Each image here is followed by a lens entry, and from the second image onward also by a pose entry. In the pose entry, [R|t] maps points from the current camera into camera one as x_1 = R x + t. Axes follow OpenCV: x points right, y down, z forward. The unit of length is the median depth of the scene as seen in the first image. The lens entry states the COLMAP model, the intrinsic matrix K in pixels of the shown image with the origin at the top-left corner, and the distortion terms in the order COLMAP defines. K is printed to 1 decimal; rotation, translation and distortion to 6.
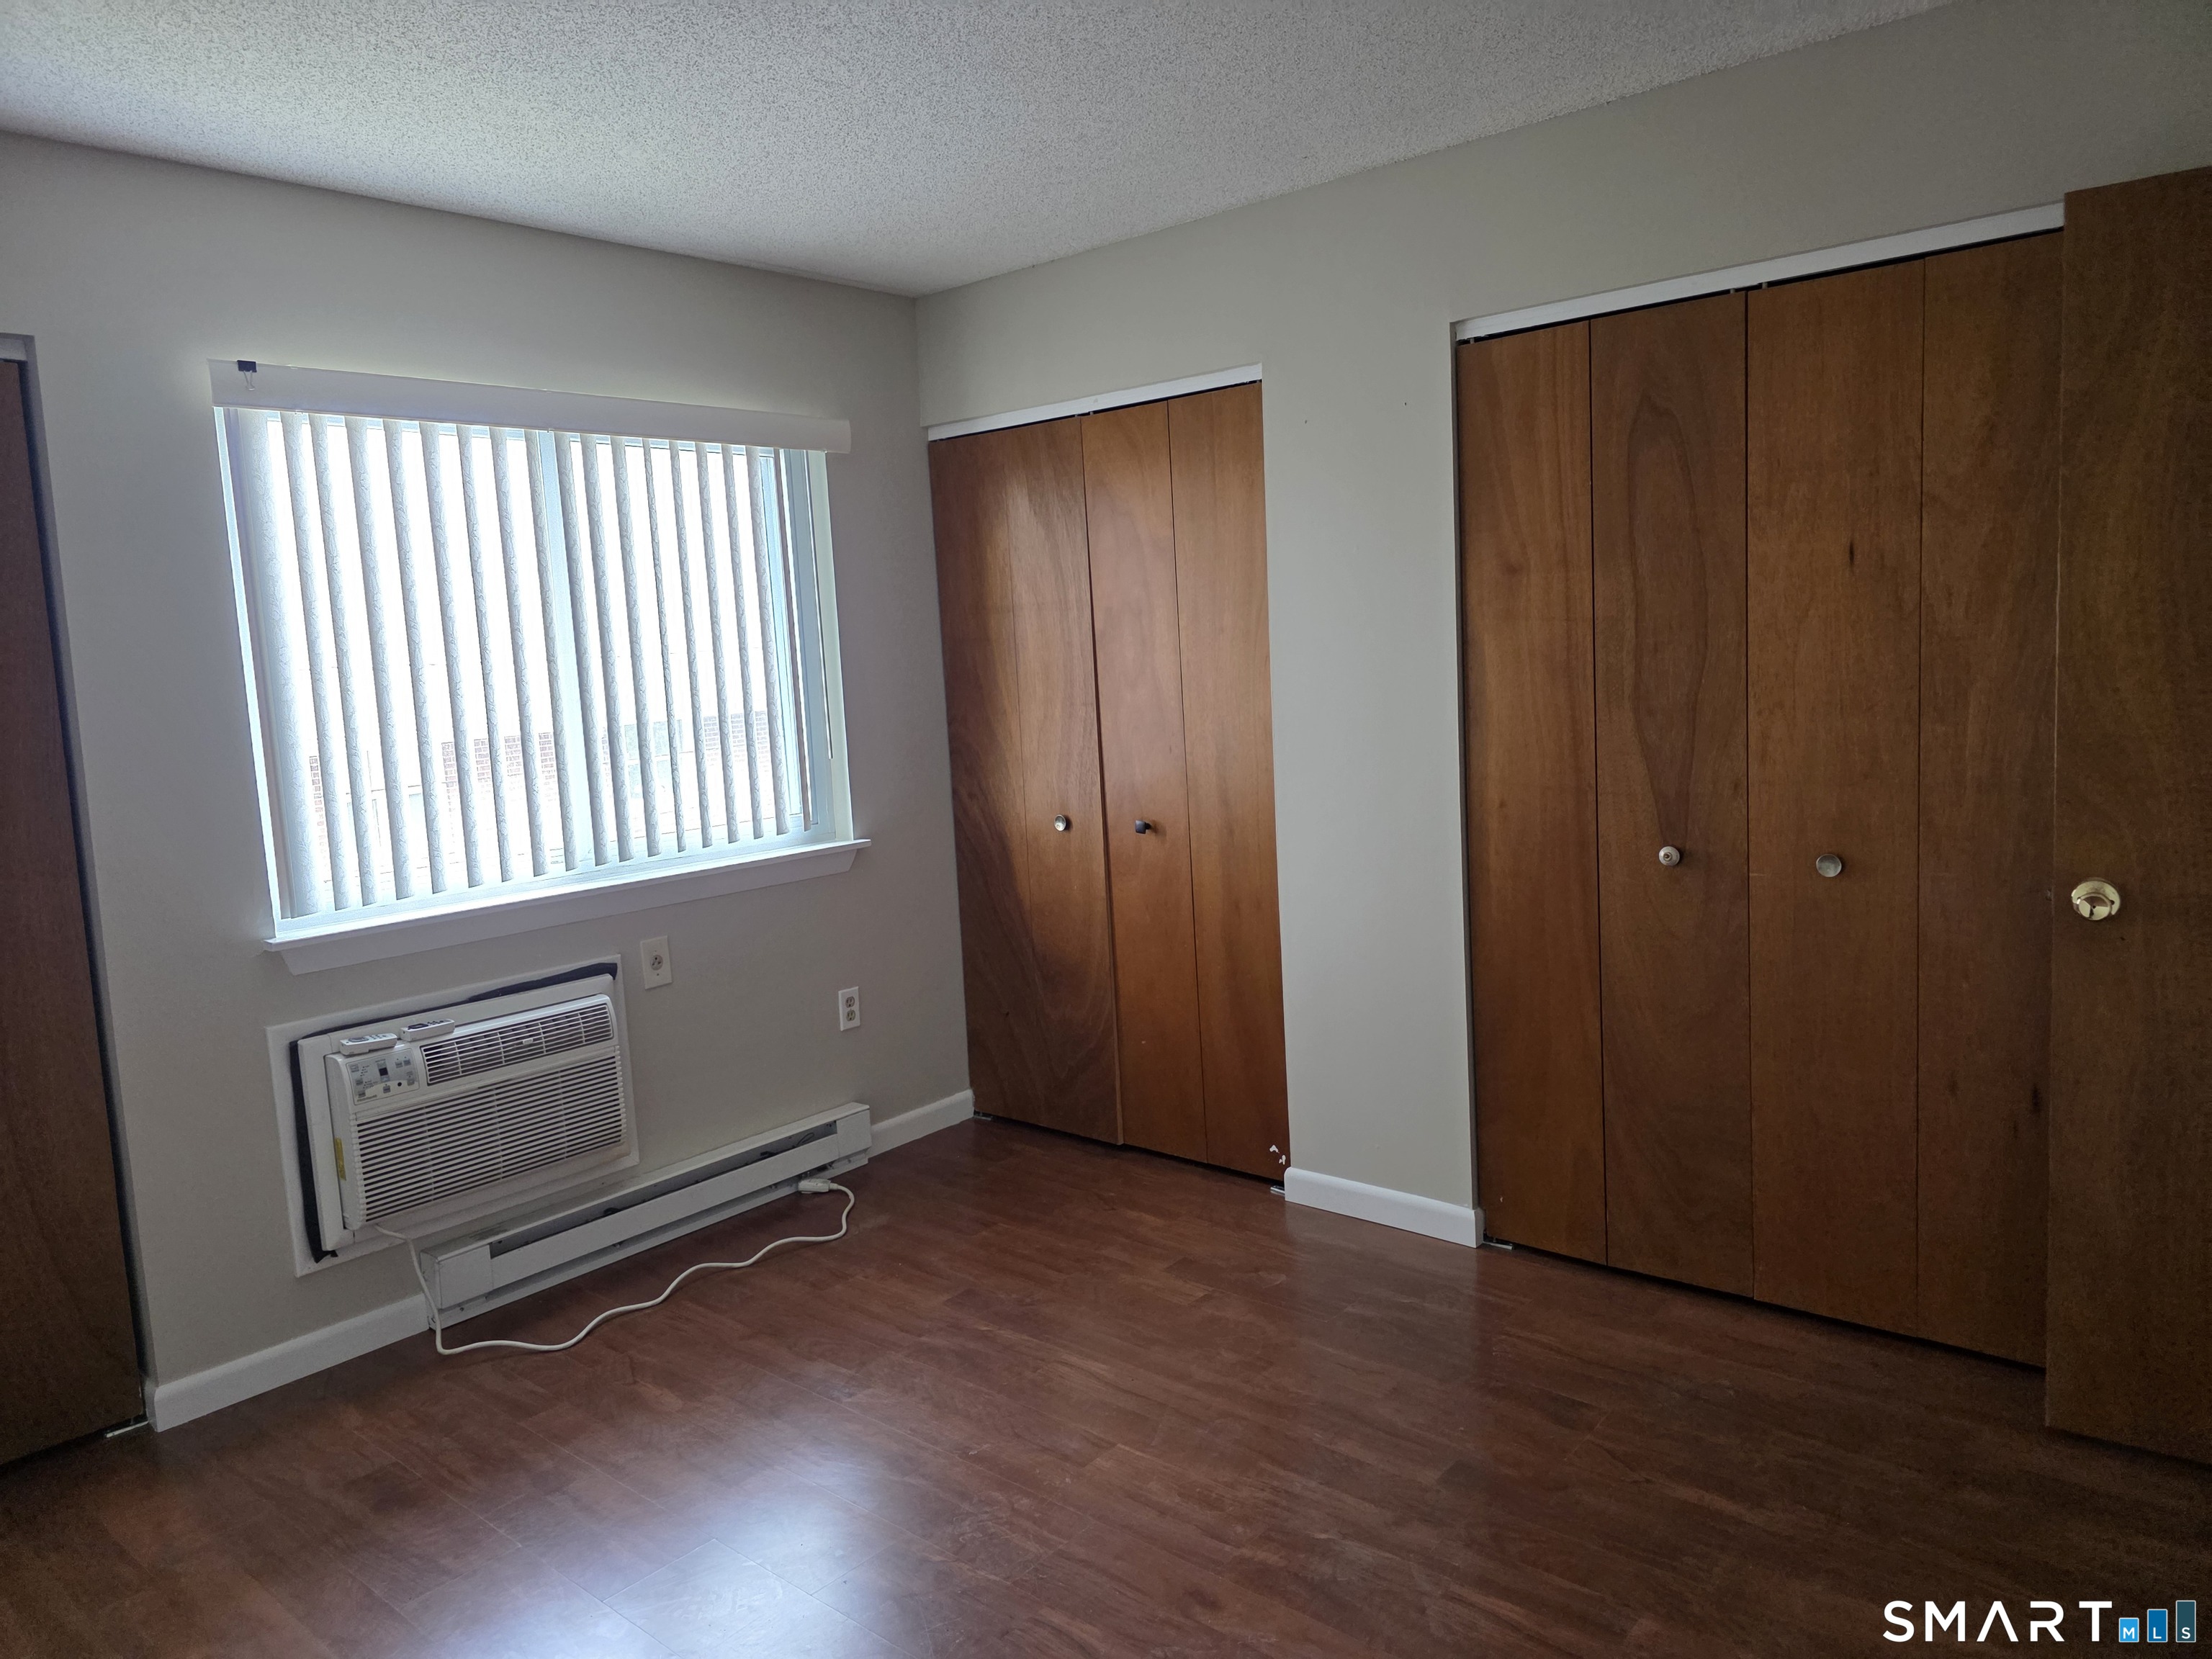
lens RADIAL K [[1488.4, 0, 1109.5], [0, 1488.4, 802.1], [0, 0, 1]] dist [0.059527, -0.067243]
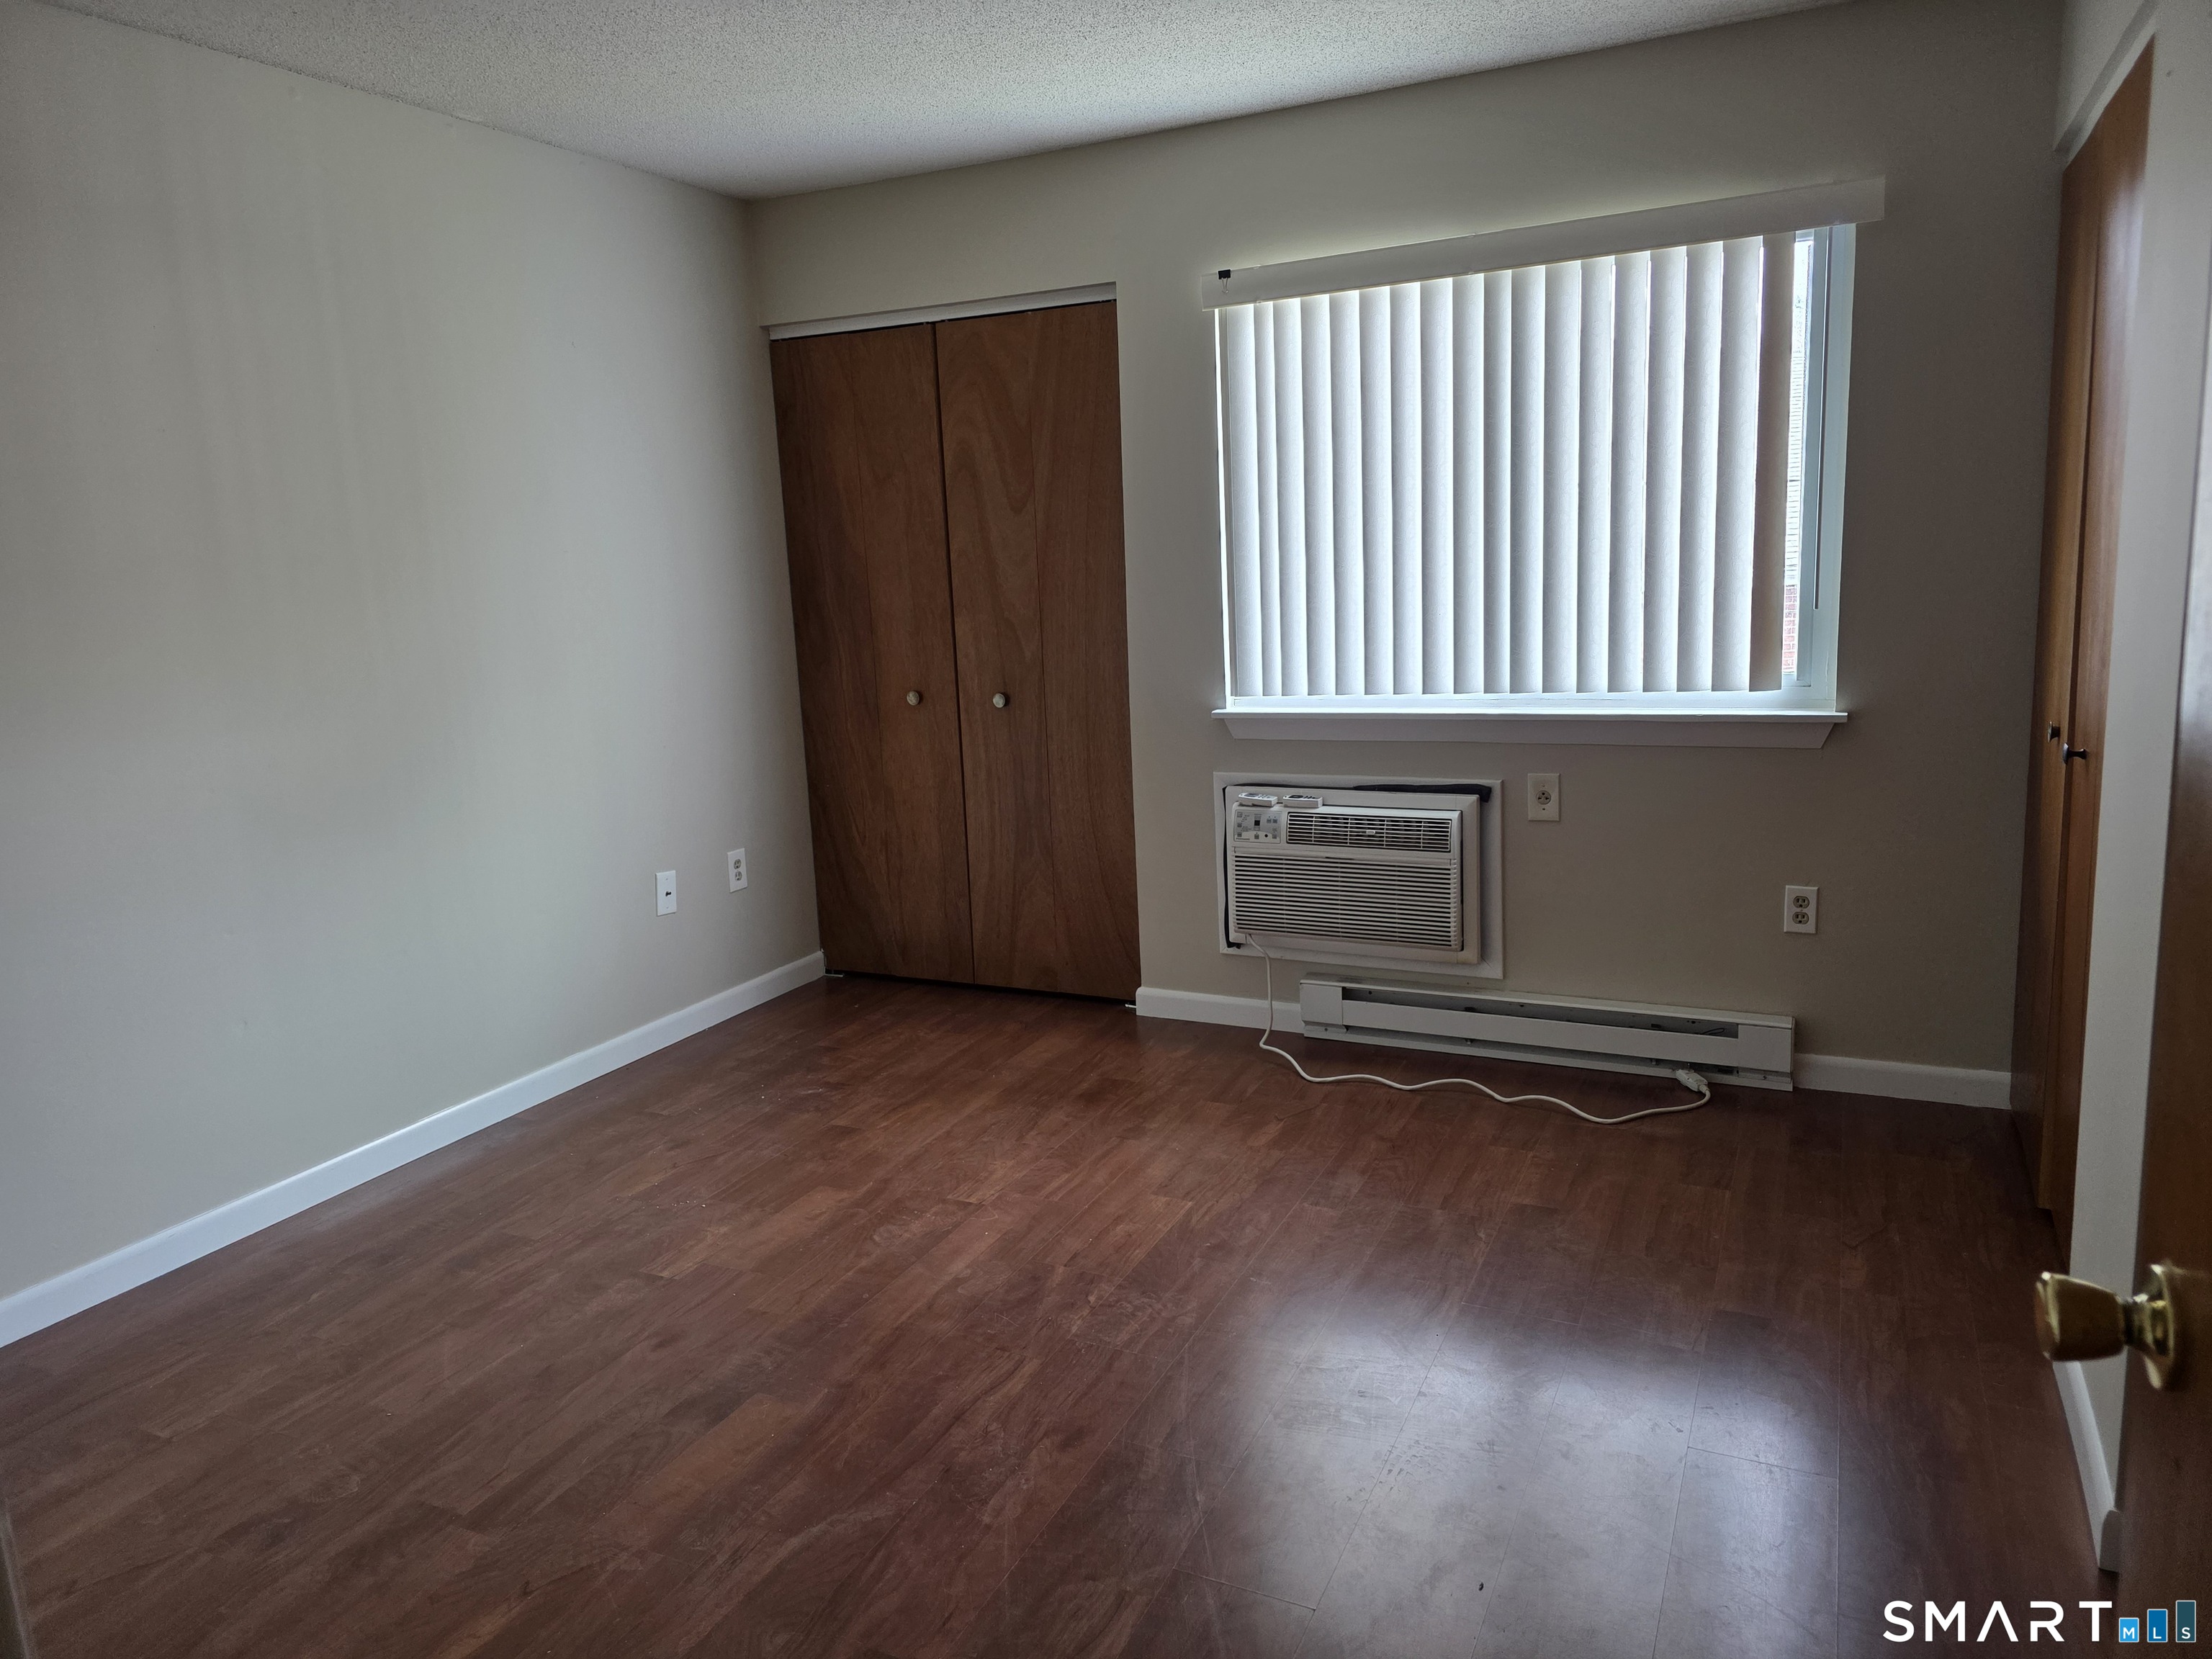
lens RADIAL K [[1488.4, 0, 1109.5], [0, 1488.4, 802.1], [0, 0, 1]] dist [0.059527, -0.067243]
pose [[0.240712, 0.202933, -0.949145, 0.663036], [-0.066881, 0.979042, 0.192364, -0.073454], [0.968290, 0.017176, 0.249240, 0.516284]]
